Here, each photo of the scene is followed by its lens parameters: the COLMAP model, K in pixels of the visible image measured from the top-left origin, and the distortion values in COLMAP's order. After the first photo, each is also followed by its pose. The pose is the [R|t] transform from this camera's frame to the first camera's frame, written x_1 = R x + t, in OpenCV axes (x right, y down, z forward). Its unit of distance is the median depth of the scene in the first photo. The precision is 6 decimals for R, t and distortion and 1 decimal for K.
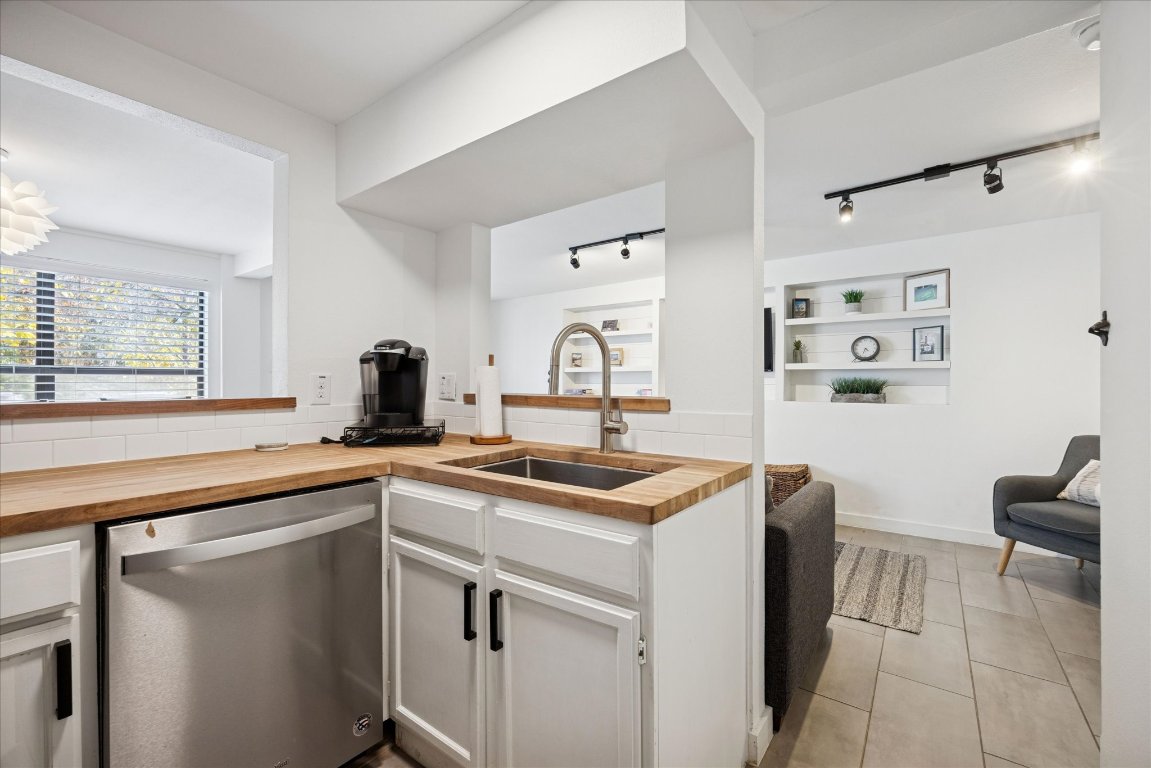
lens RADIAL K [[484.9, 0, 582.2], [0, 484.9, 388.4], [0, 0, 1]] dist [-0.002678, -0.000141]
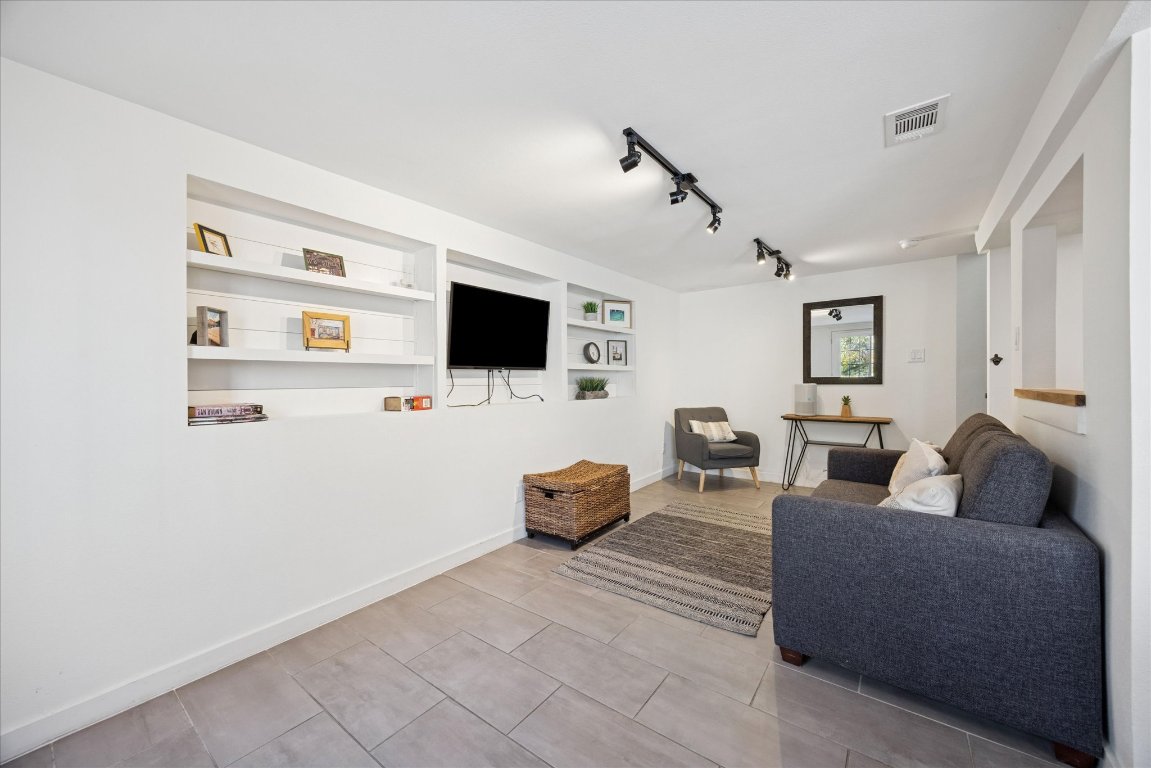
lens RADIAL K [[438.6, 0, 578.6], [0, 438.6, 377.7], [0, 0, 1]] dist [0.000705, 0.000049]
pose [[0.016562, 0.006306, 0.999843, -0.511245], [0.024362, 0.999681, -0.006709, -0.015174], [-0.999566, 0.024469, 0.016404, 1.054022]]
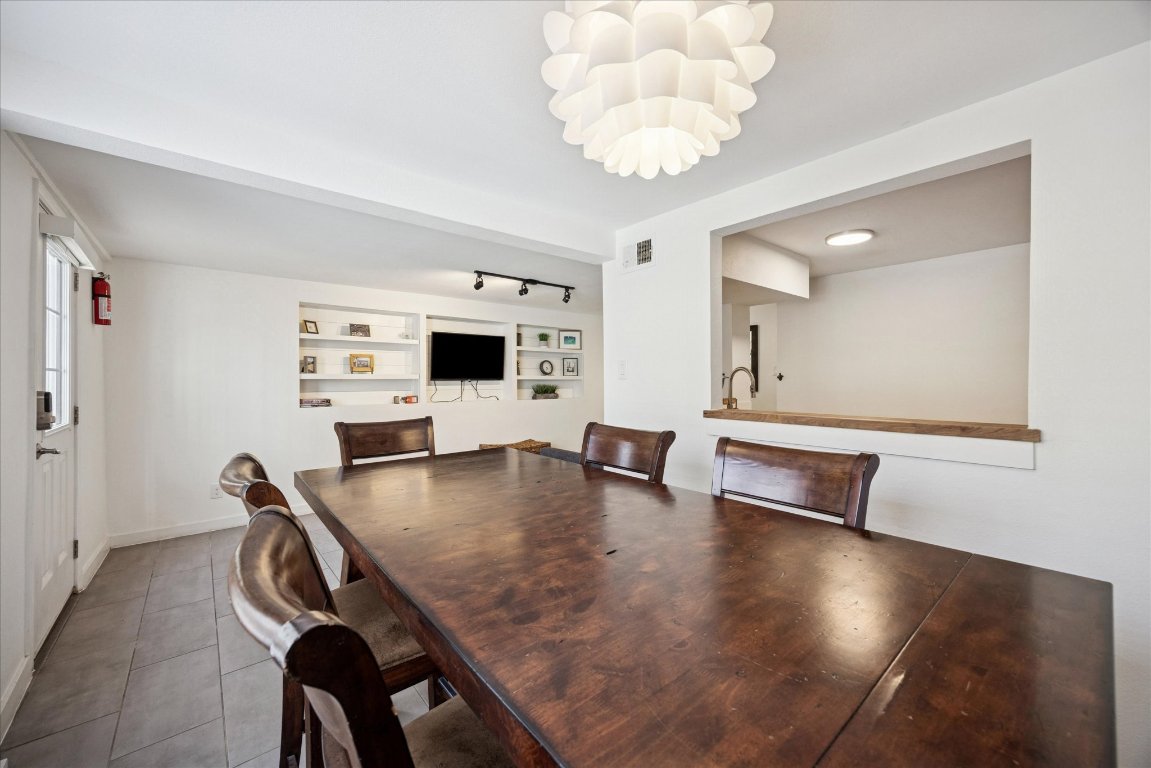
lens RADIAL K [[438.6, 0, 573.1], [0, 438.6, 384.3], [0, 0, 1]] dist [0.000705, 0.000049]
pose [[0.245638, -0.009093, 0.969319, -0.952176], [0.016333, 0.999853, 0.005240, -0.030168], [-0.969224, 0.014545, 0.245751, 0.539647]]
